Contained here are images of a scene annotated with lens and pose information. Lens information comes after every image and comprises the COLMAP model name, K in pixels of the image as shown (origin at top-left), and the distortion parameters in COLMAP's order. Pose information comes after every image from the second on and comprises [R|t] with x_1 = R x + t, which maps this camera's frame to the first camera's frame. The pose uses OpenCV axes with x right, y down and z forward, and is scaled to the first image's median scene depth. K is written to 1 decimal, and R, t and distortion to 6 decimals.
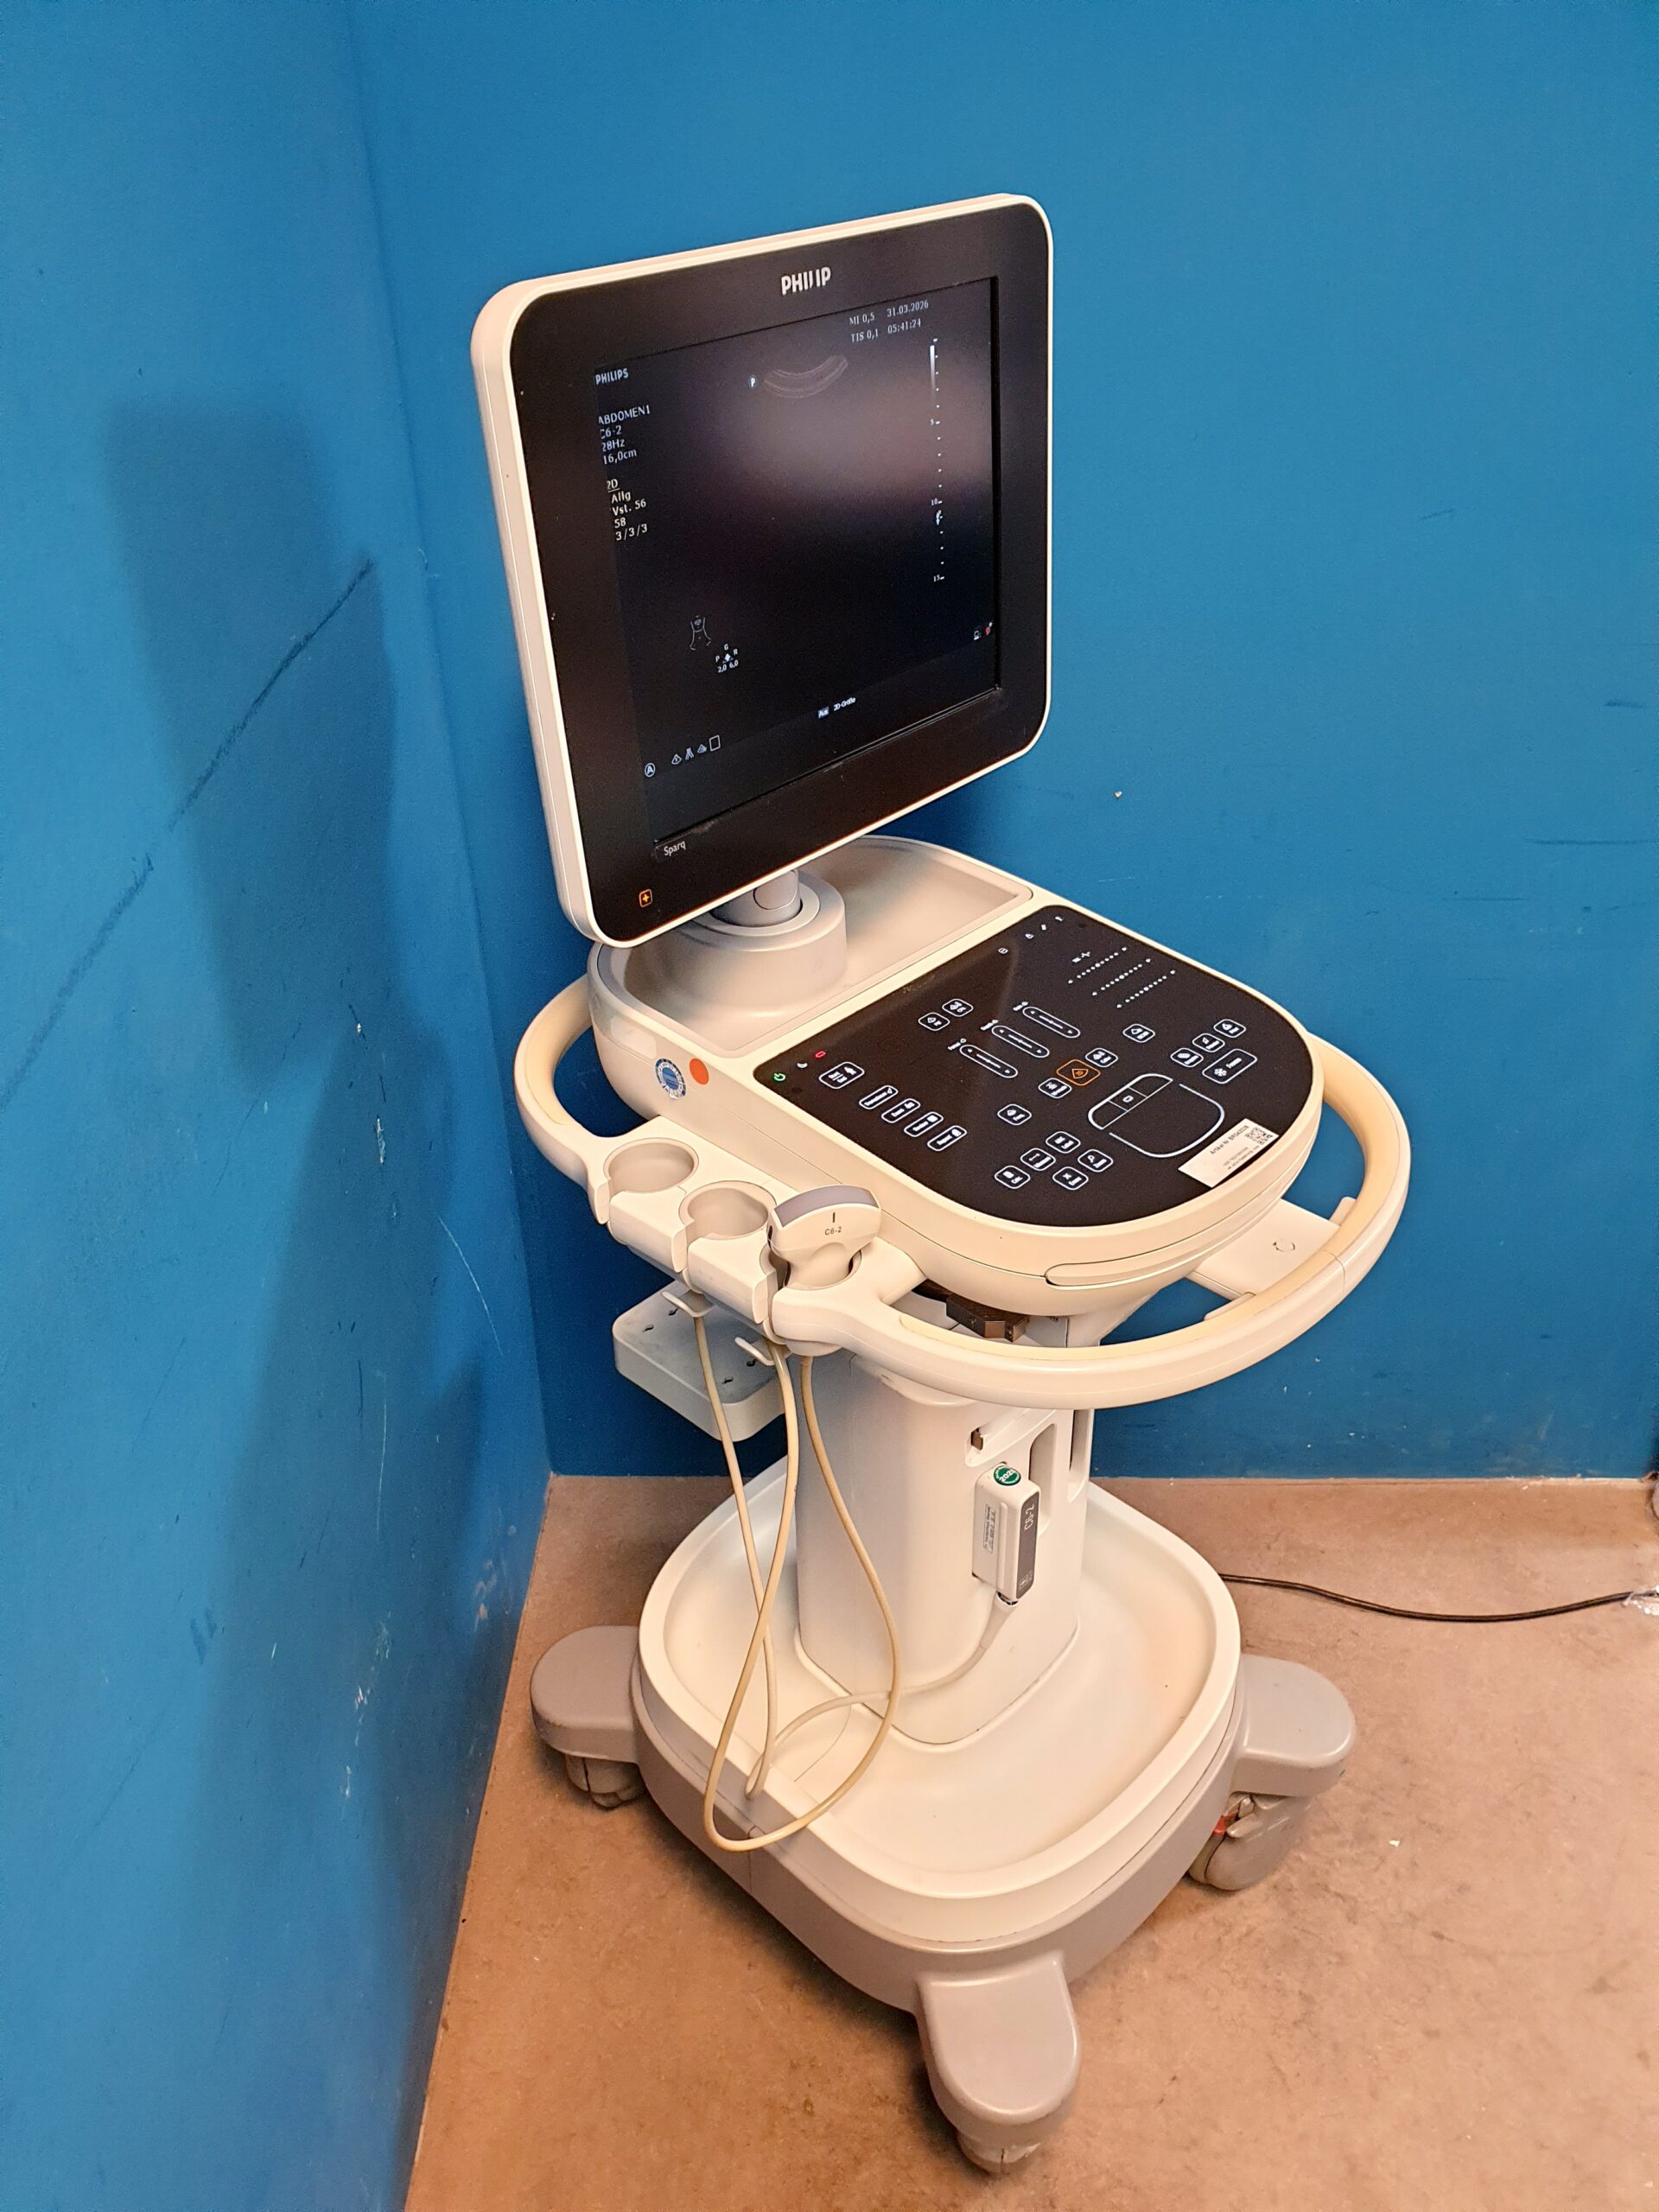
lens RADIAL K [[1770.8, 0, 844.4], [0, 1770.8, 1132.9], [0, 0, 1]] dist [0.002444, 0.047429]
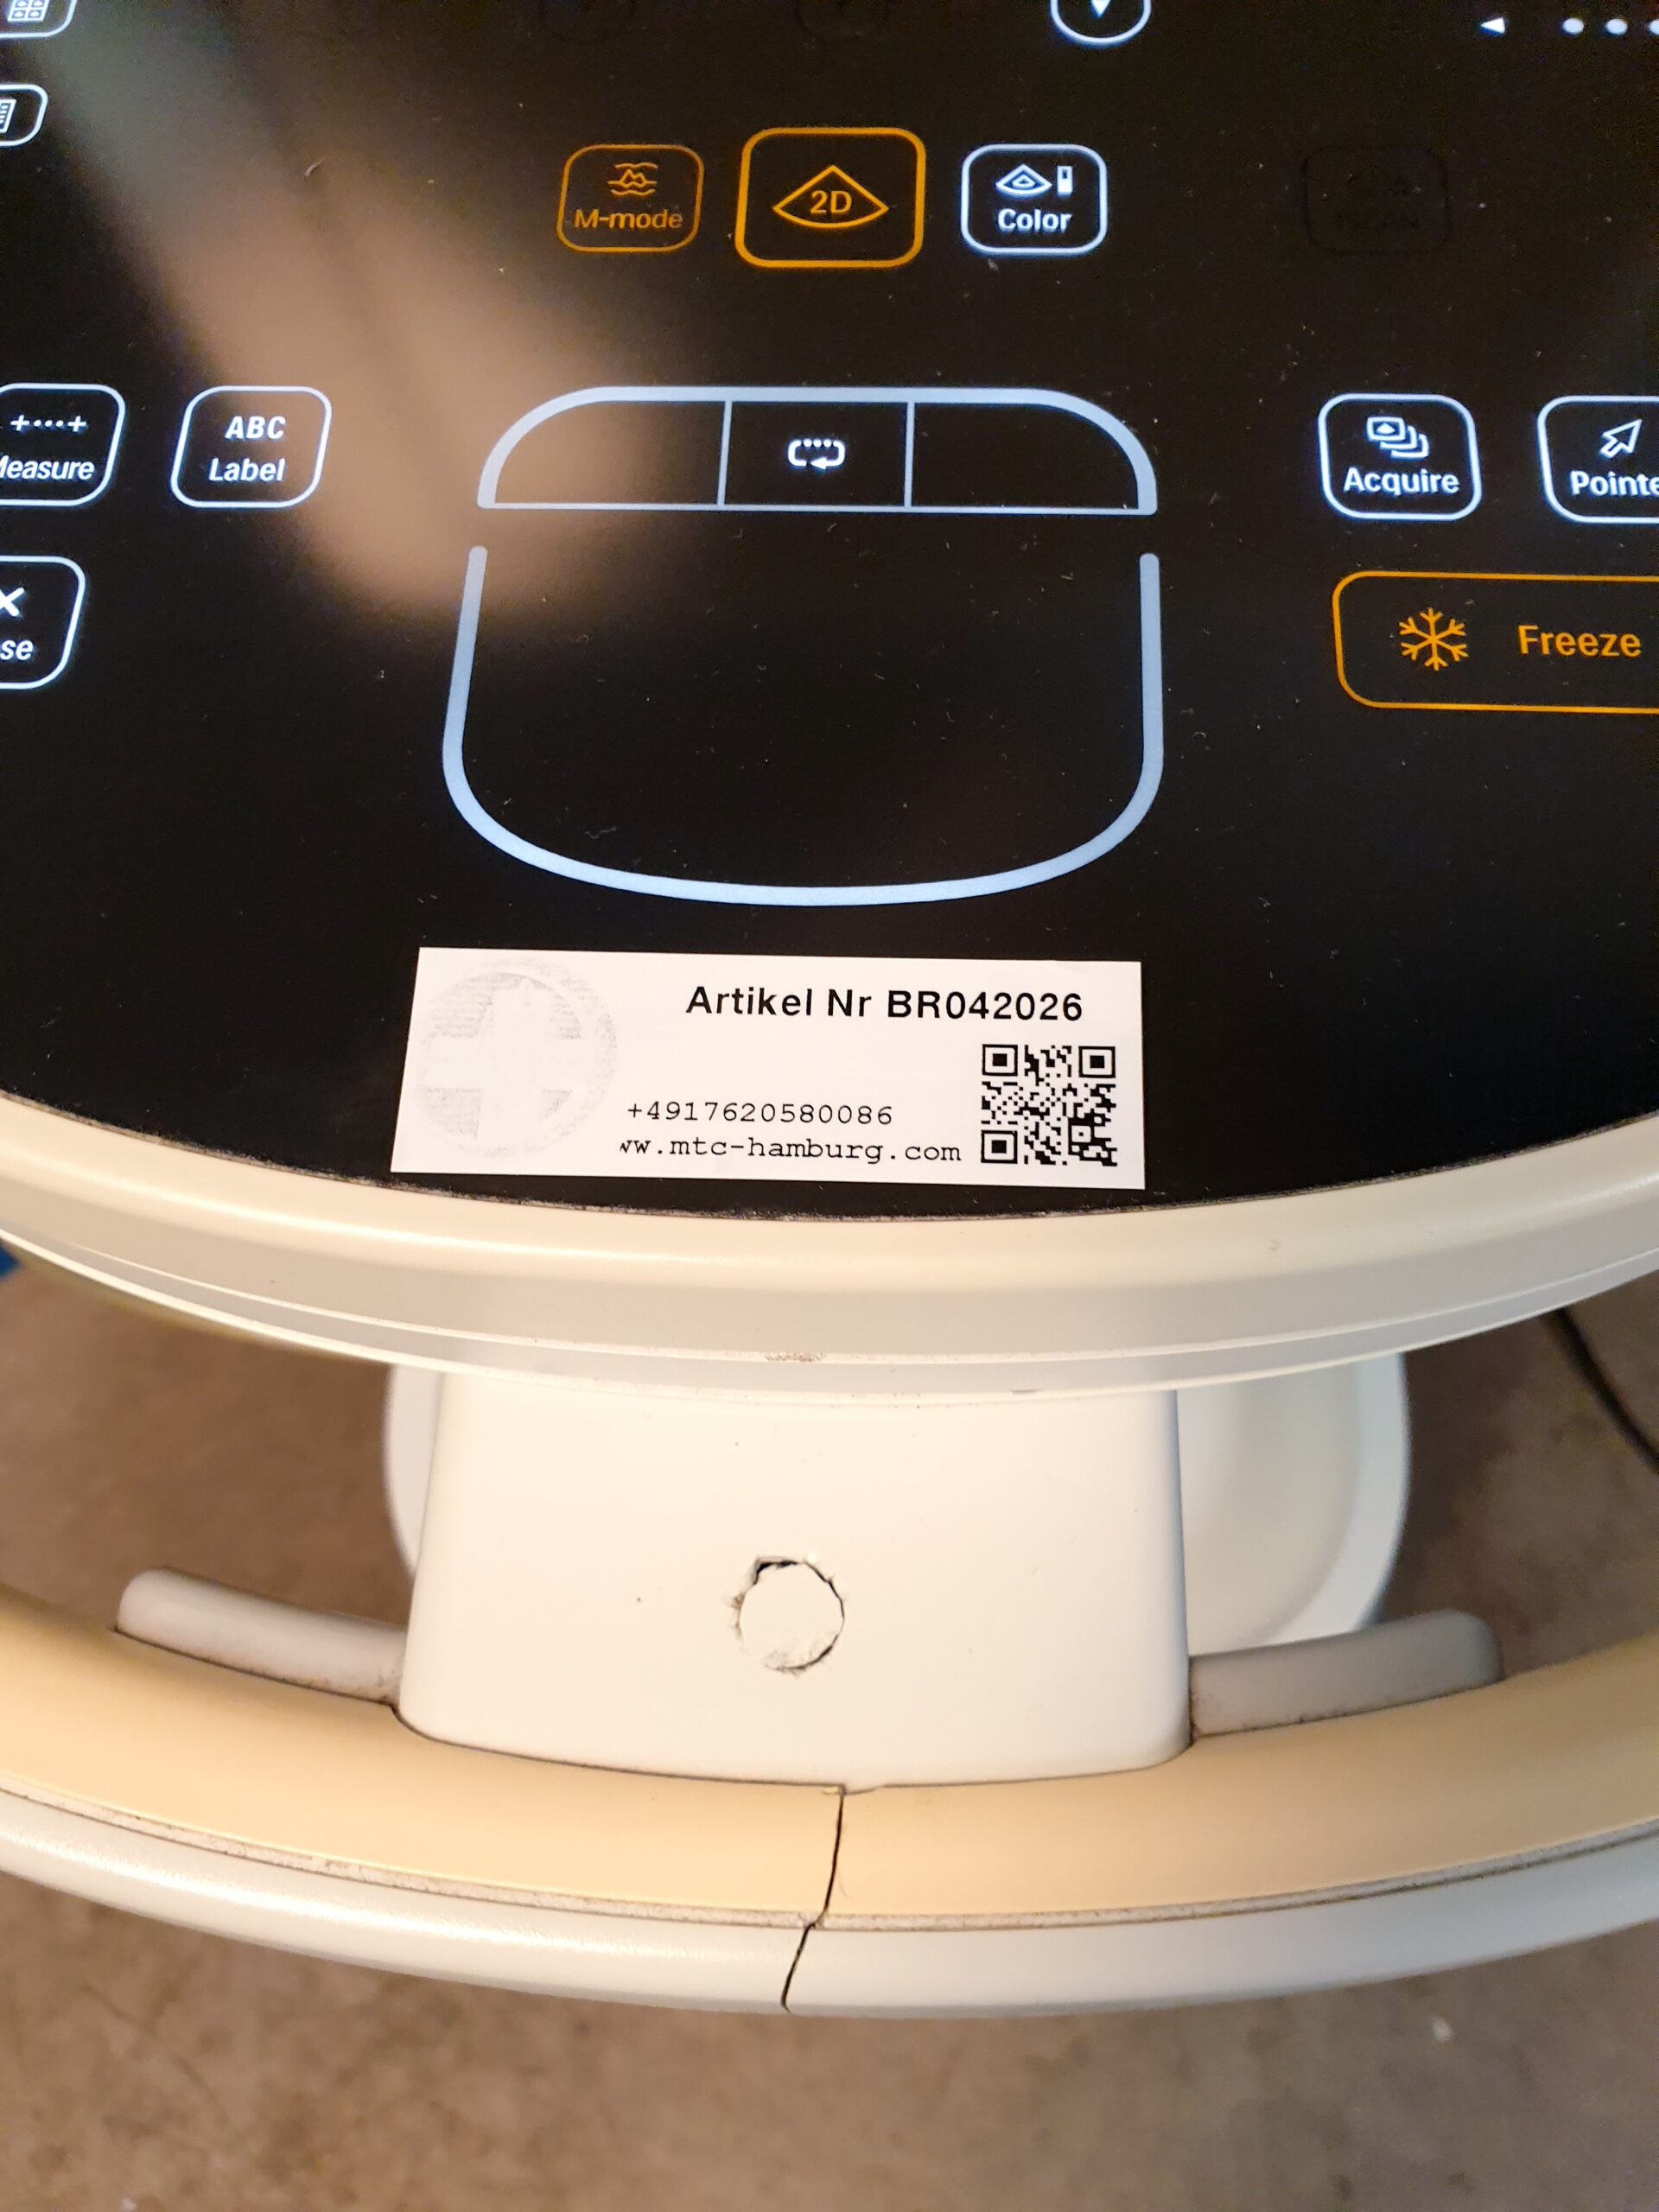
lens RADIAL K [[1800.4, 0, 901.2], [0, 1800.4, 1104.8], [0, 0, 1]] dist [0.039982, -0.200167]
pose [[0.664094, 0.675661, -0.320096, 0.207442], [-0.418252, 0.690613, 0.590016, -0.065502], [0.619713, -0.257945, 0.741229, 0.658887]]
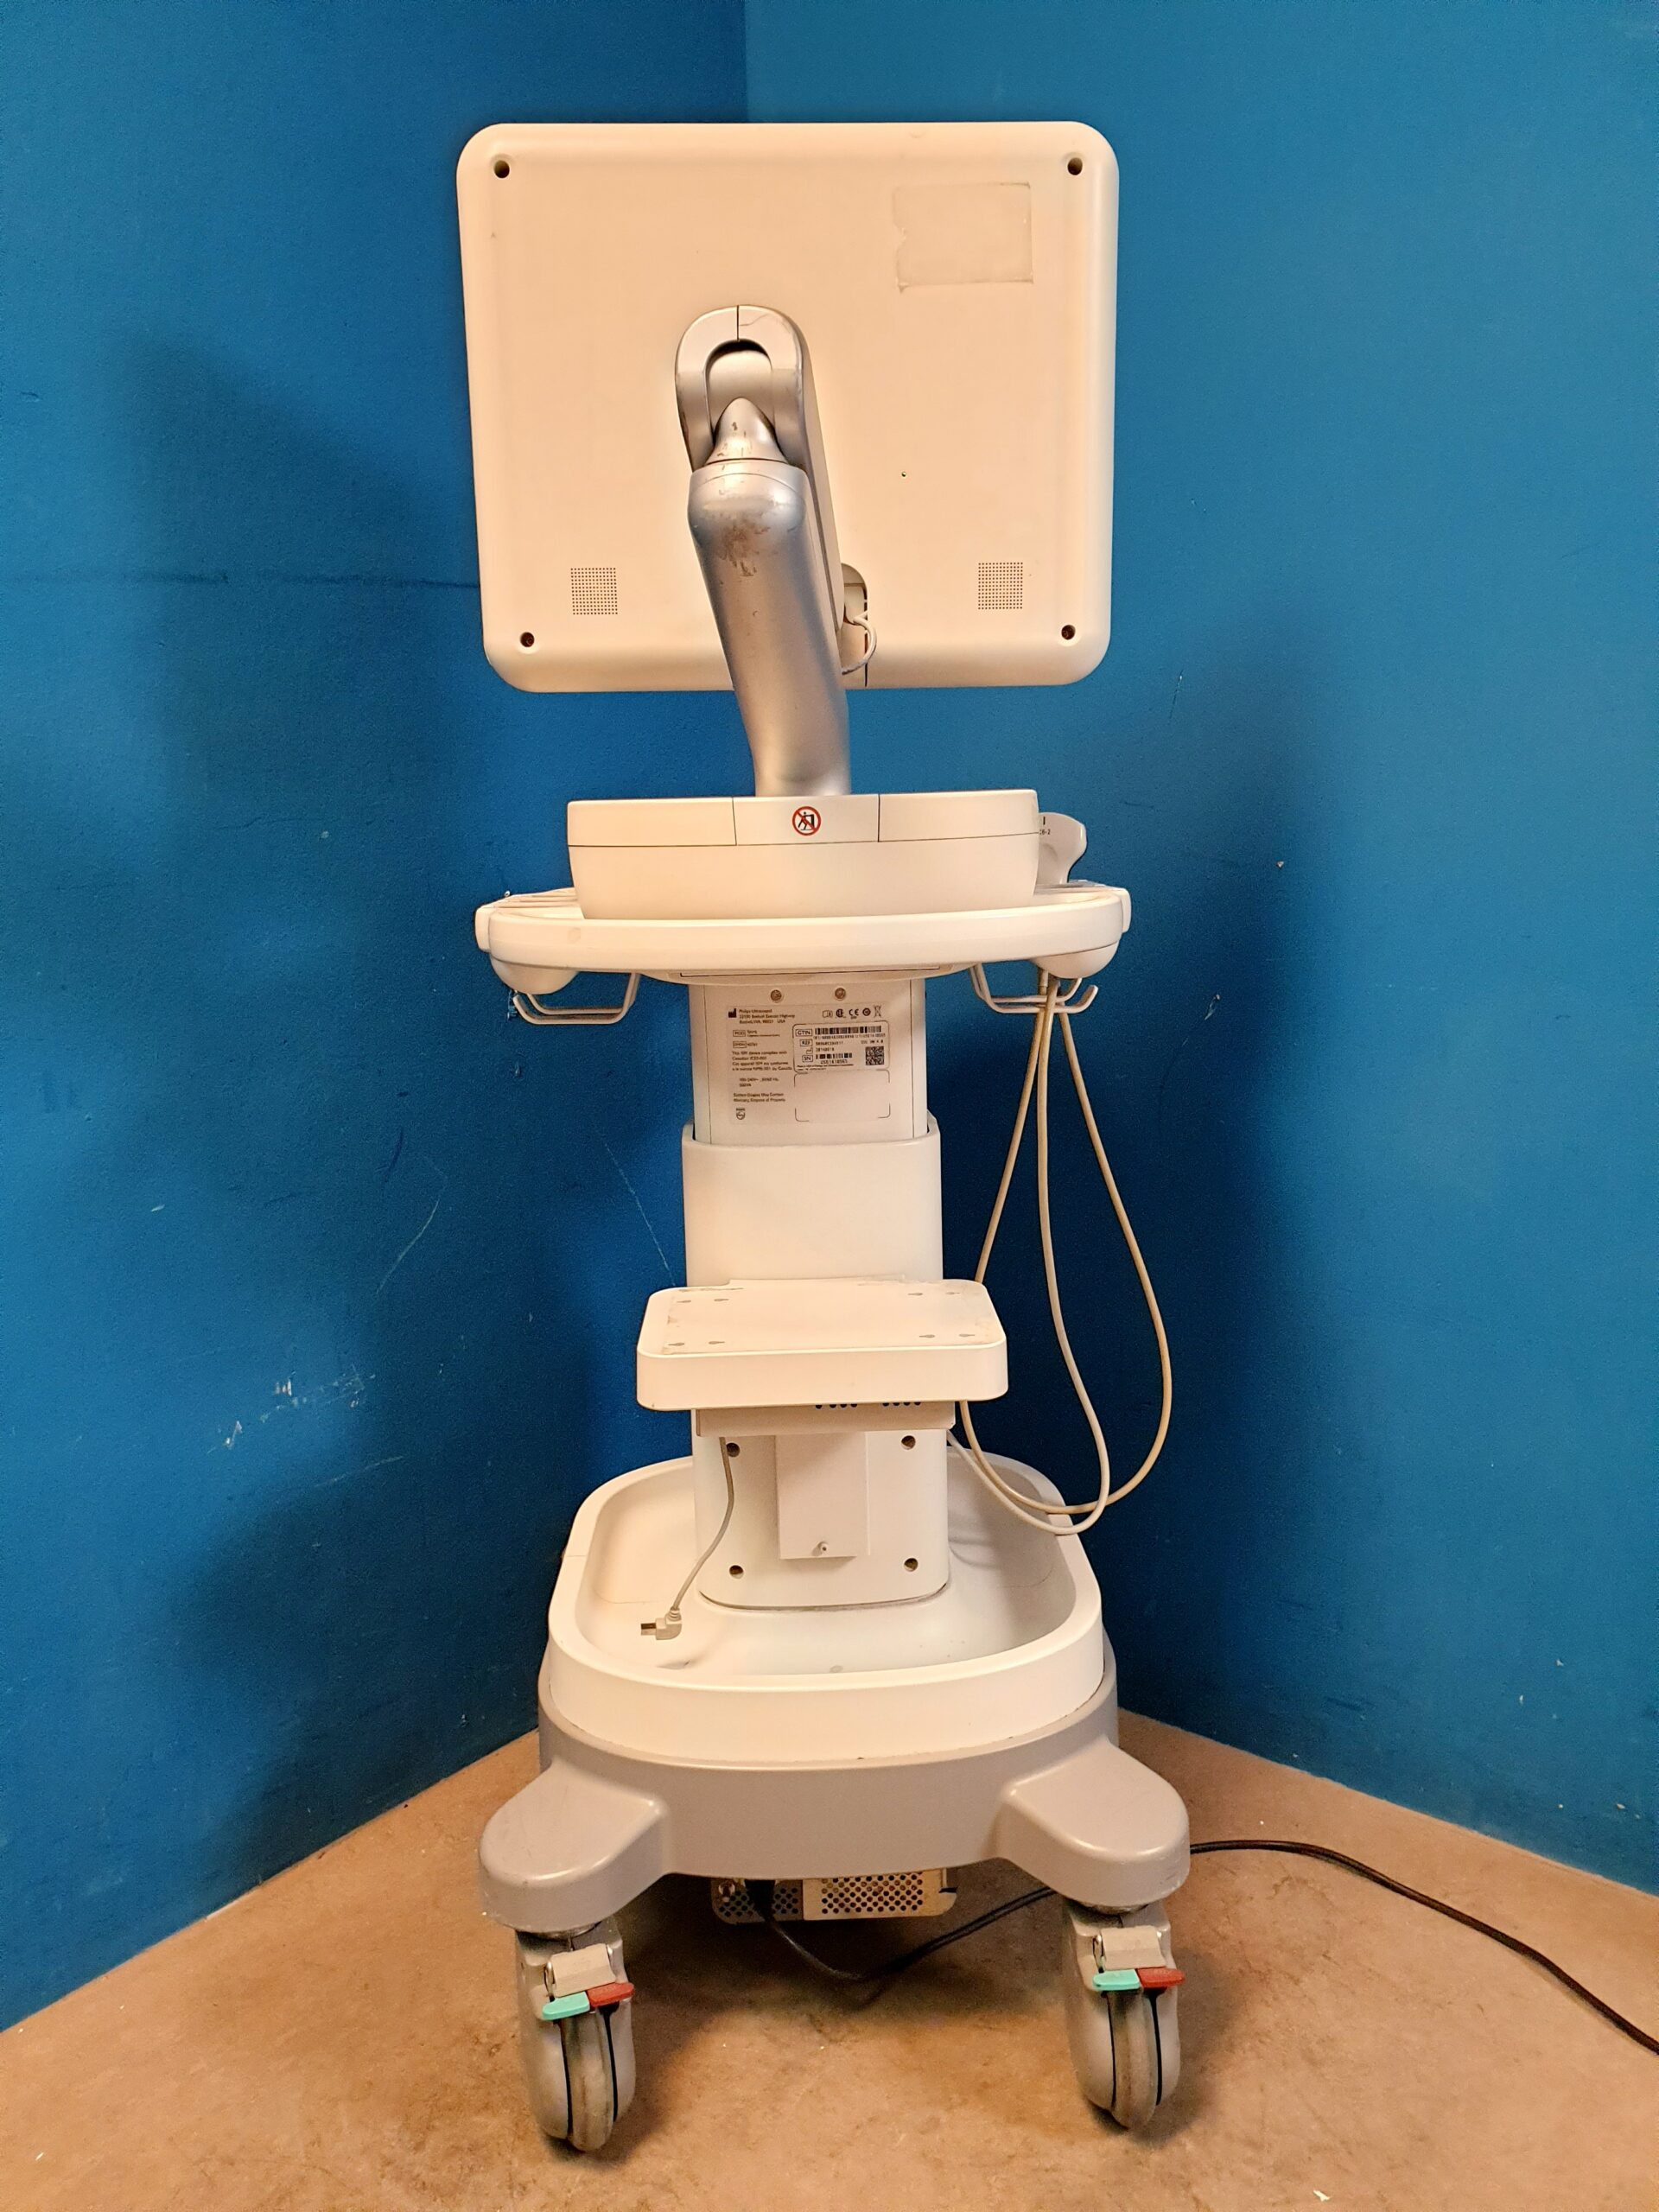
lens RADIAL K [[1742.3, 0, 830.8], [0, 1742.3, 1114.1], [0, 0, 1]] dist [0.014929, 0.005882]
pose [[0.781542, 0.101395, -0.615558, 0.638584], [-0.340871, 0.895796, -0.285230, 0.330291], [0.522494, 0.432745, 0.734665, 0.238560]]
